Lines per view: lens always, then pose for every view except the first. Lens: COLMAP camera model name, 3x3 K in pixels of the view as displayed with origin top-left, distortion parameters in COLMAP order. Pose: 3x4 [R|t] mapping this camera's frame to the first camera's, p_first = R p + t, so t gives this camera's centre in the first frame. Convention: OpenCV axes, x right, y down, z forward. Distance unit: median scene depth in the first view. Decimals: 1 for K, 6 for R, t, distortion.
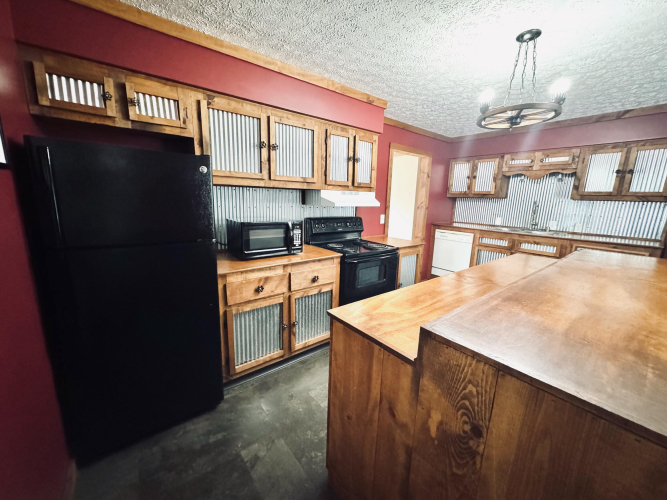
lens RADIAL K [[265.4, 0, 334.5], [0, 265.4, 250.1], [0, 0, 1]] dist [-0.002783, -0.000002]
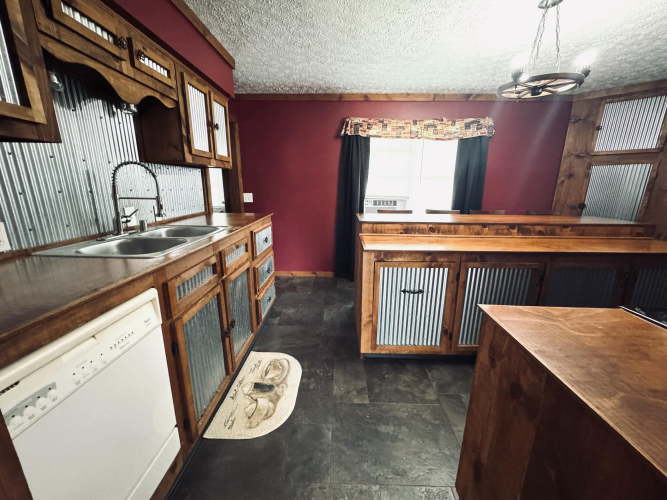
lens RADIAL K [[265.4, 0, 334.5], [0, 265.4, 250.1], [0, 0, 1]] dist [-0.002783, -0.000002]
pose [[-0.767495, -0.190043, 0.612238, 0.269028], [0.092509, 0.912217, 0.399128, -0.204034], [-0.634345, 0.362966, -0.682541, 1.182372]]
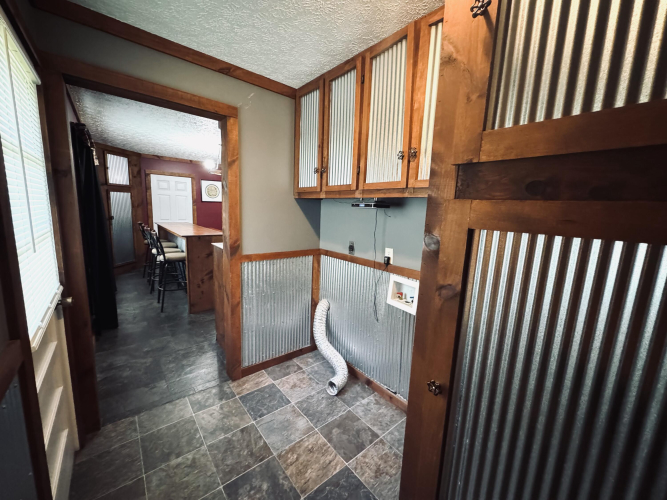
lens RADIAL K [[265.4, 0, 334.5], [0, 265.4, 250.1], [0, 0, 1]] dist [-0.002783, -0.000002]
pose [[0.030124, 0.130926, -0.990934, 1.698874], [-0.233618, 0.964848, 0.120378, -0.170392], [0.971862, 0.227874, 0.059652, 1.033372]]
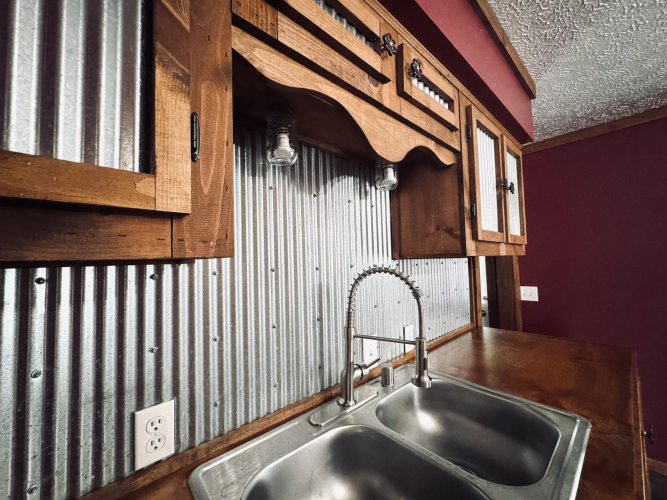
lens RADIAL K [[265.4, 0, 334.5], [0, 265.4, 250.1], [0, 0, 1]] dist [-0.002783, -0.000002]
pose [[-0.060091, 0.018700, 0.998018, 0.584403], [0.221711, 0.975100, -0.004921, -0.215466], [-0.973259, 0.220975, -0.062741, 1.096079]]
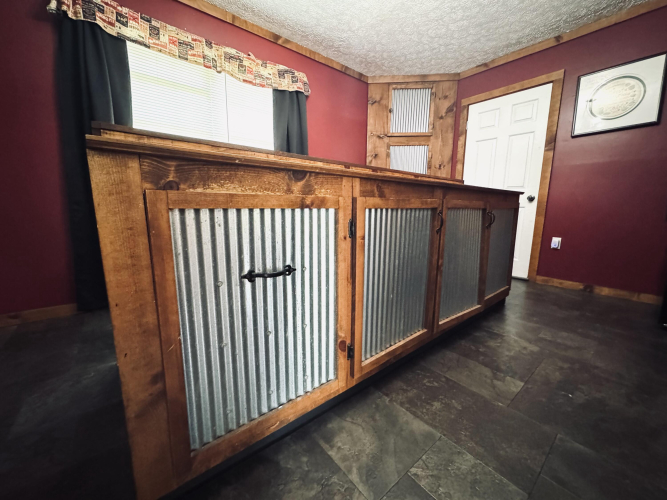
lens RADIAL K [[265.4, 0, 334.5], [0, 265.4, 250.1], [0, 0, 1]] dist [-0.002783, -0.000002]
pose [[-0.999153, -0.035981, -0.019952, 0.417033], [-0.040663, 0.937409, 0.345848, 0.011682], [0.006259, 0.346367, -0.938078, 0.936933]]
